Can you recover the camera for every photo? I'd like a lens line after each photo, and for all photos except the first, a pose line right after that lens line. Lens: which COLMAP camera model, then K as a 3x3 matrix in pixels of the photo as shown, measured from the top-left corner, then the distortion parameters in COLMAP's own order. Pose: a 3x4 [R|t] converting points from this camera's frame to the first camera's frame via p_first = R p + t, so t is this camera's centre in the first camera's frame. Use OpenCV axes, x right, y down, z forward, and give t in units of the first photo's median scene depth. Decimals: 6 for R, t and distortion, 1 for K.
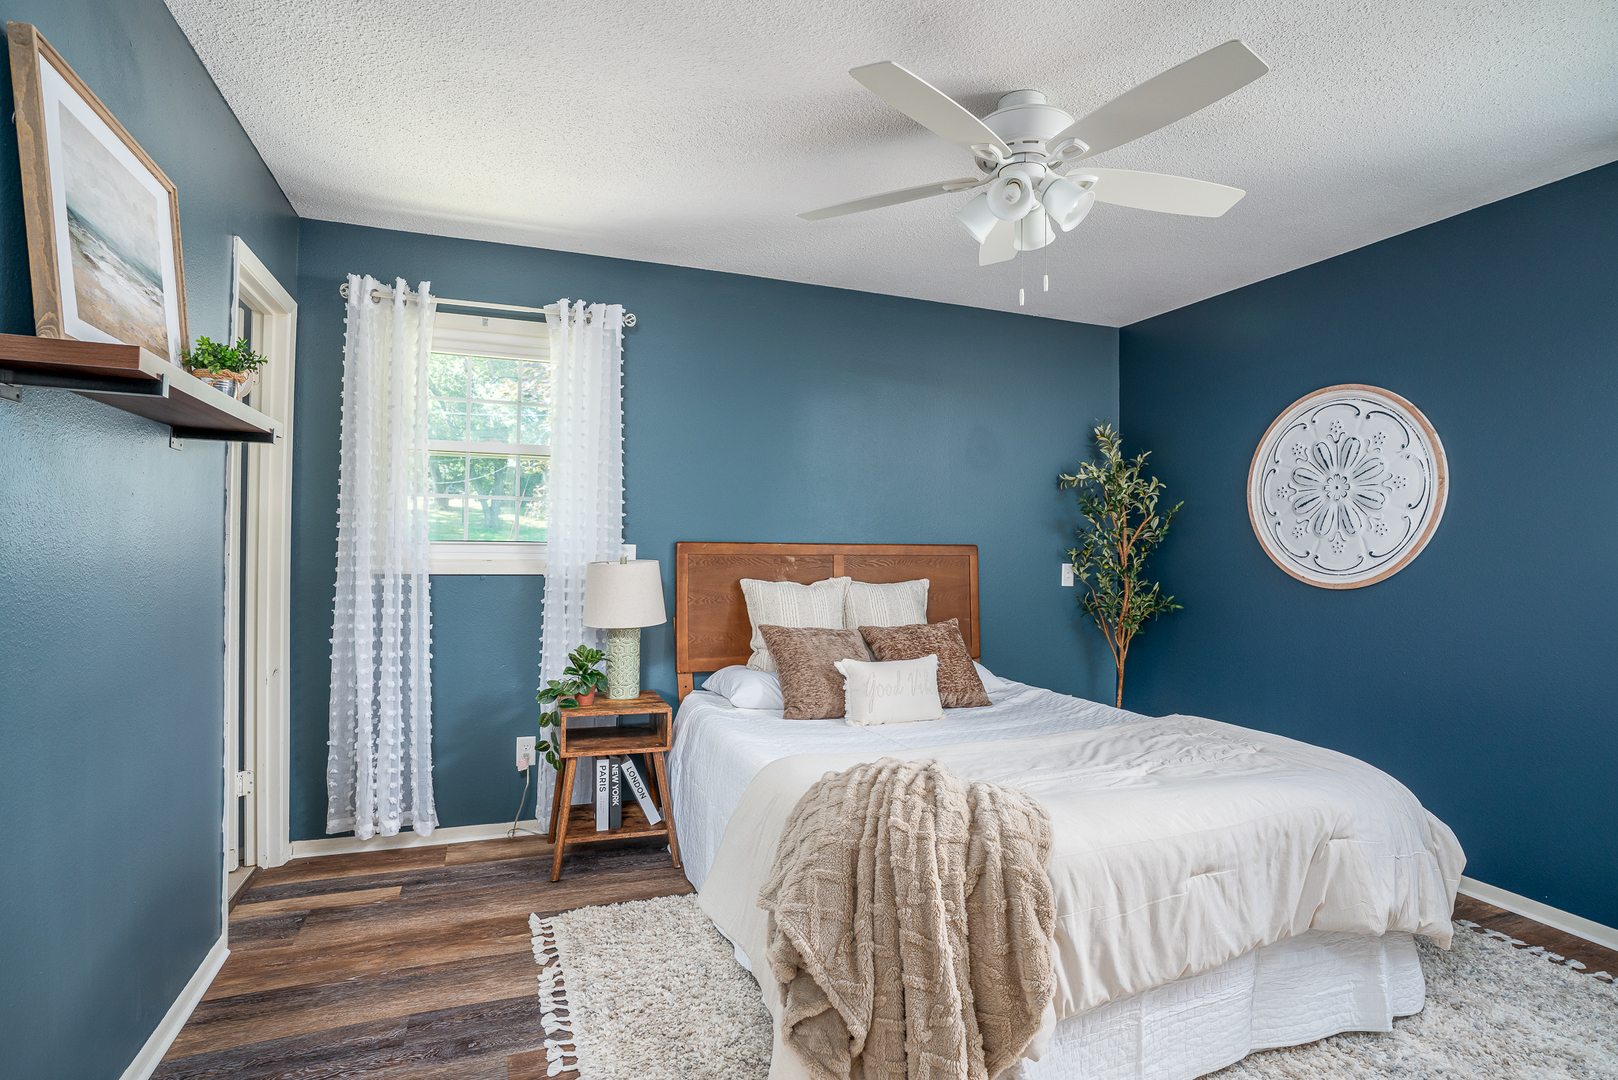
lens RADIAL K [[825.7, 0, 809.0], [0, 825.7, 540.0], [0, 0, 1]] dist [-0.000553, 0.000047]
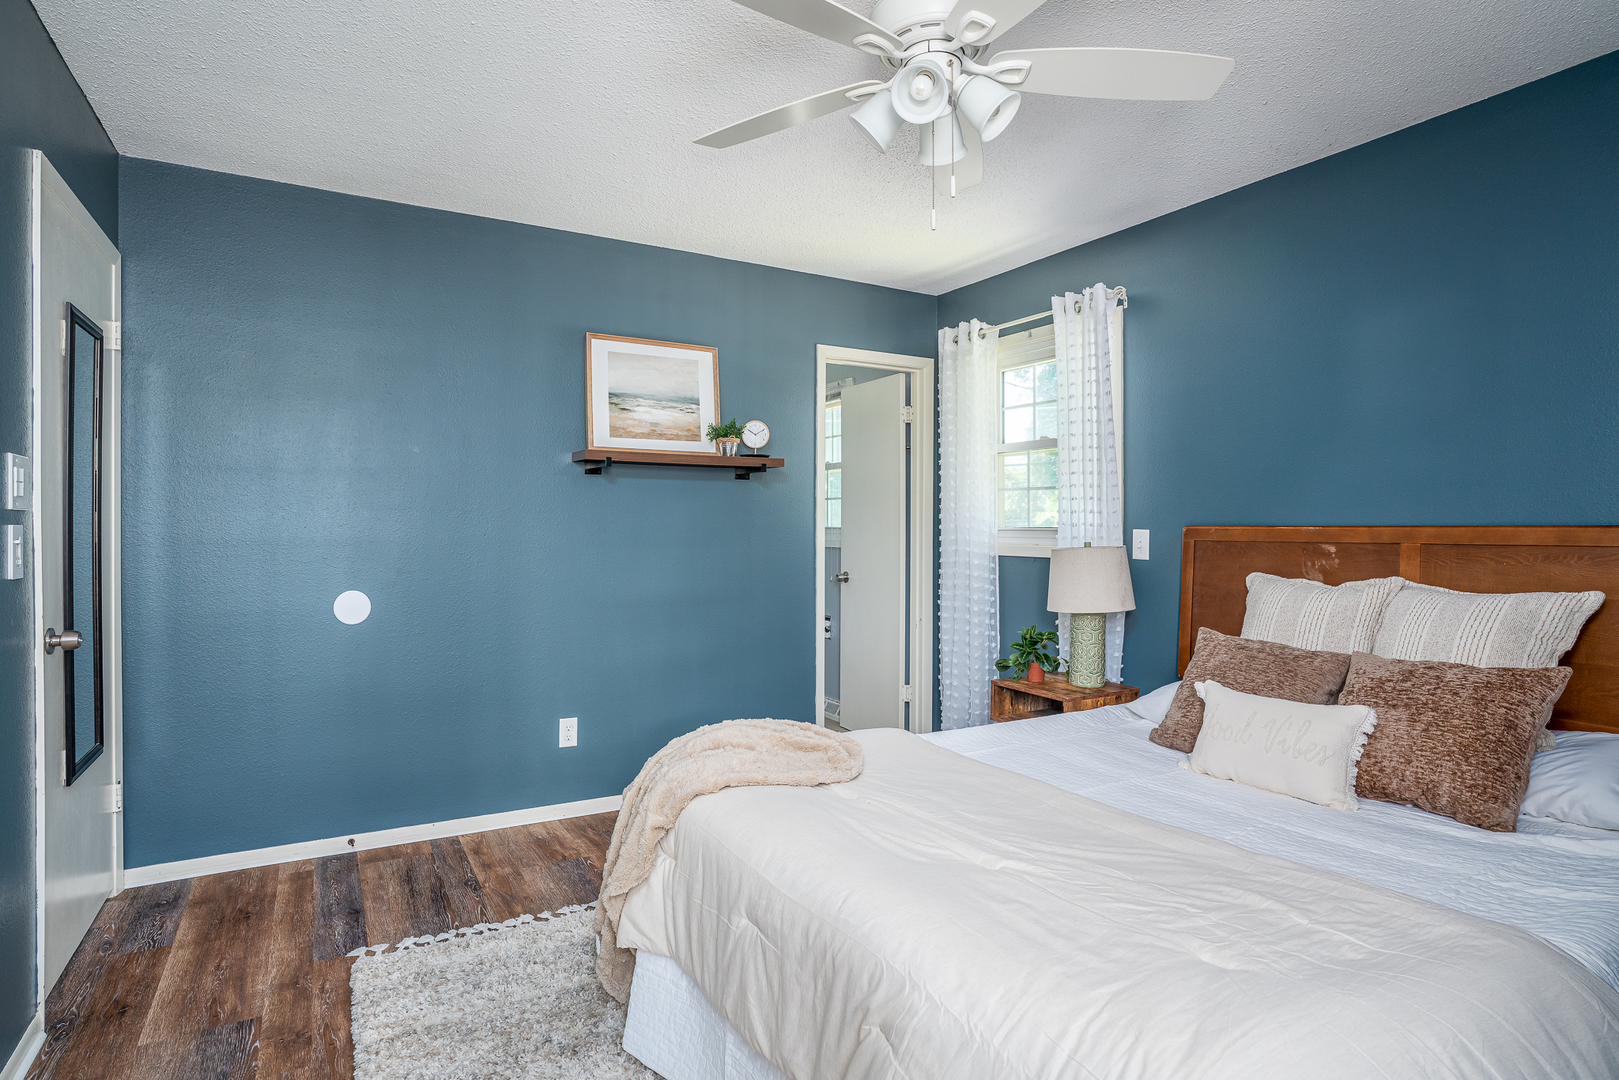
lens RADIAL K [[862.9, 0, 809.5], [0, 862.9, 540.0], [0, 0, 1]] dist [-0.000365, -0.000018]
pose [[0.156355, -0.002081, -0.987699, 0.715276], [0.002205, 0.999996, -0.001757, 0.019449], [0.987698, -0.001903, 0.156359, 0.509932]]
